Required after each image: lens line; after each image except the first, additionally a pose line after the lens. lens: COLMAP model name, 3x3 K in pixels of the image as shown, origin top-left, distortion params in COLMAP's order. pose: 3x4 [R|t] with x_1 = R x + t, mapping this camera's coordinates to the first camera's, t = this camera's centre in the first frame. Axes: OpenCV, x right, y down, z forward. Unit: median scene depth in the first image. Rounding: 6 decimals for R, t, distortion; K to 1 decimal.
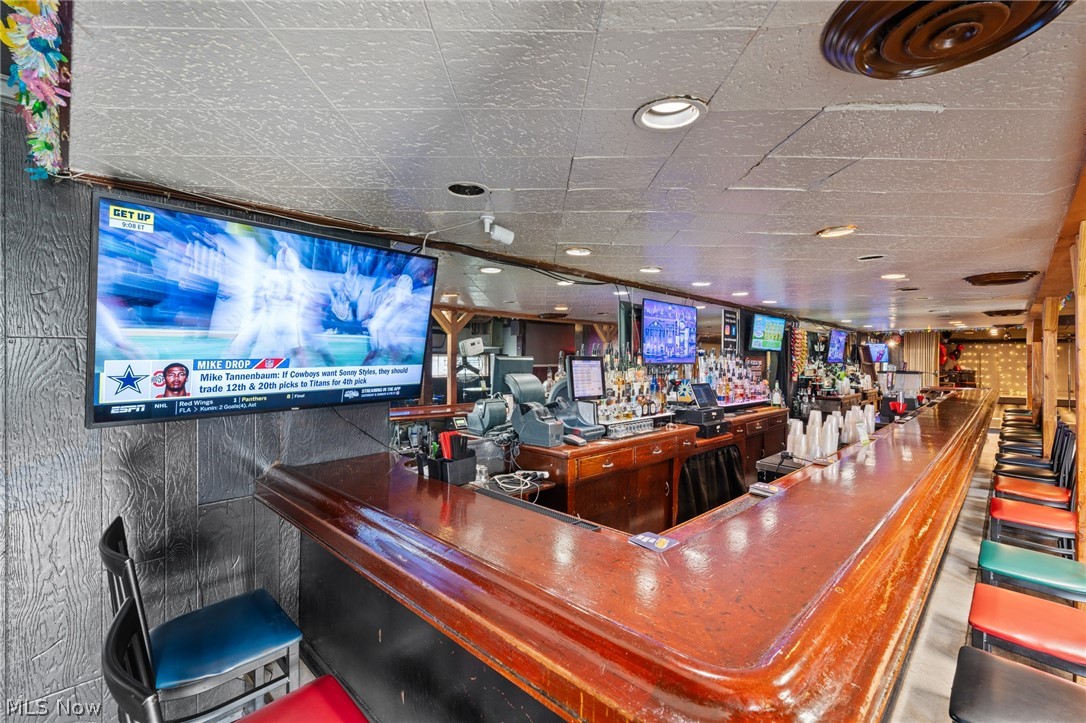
lens RADIAL K [[478.1, 0, 548.4], [0, 478.1, 360.9], [0, 0, 1]] dist [-0.001832, -0.000172]
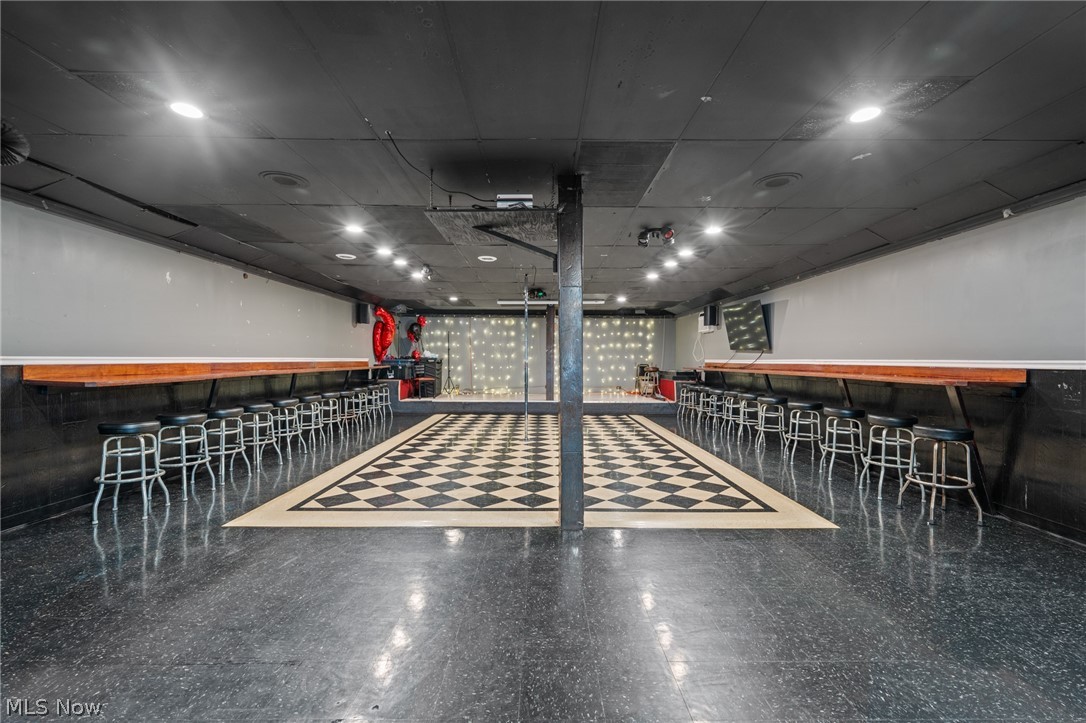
lens RADIAL K [[445.2, 0, 543.4], [0, 445.2, 363.6], [0, 0, 1]] dist [0.000766, 0.000115]
pose [[0.713030, -0.010575, 0.701054, 0.579490], [-0.000321, 0.999881, 0.015409, 0.017962], [-0.701134, -0.011212, 0.712942, 0.489395]]
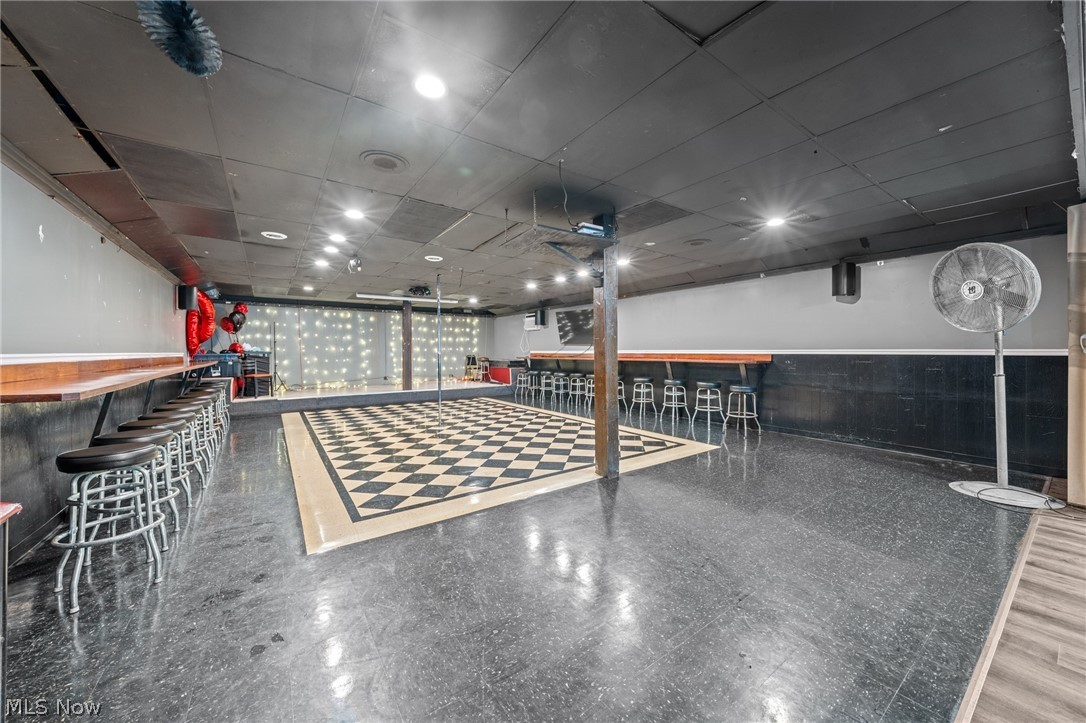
lens RADIAL K [[389.0, 0, 537.8], [0, 389.0, 351.6], [0, 0, 1]] dist [0.001593, -0.000007]
pose [[0.191284, -0.009971, 0.981484, 0.503913], [0.004832, 0.999946, 0.009217, 0.016944], [-0.981523, 0.002979, 0.191322, 0.598610]]
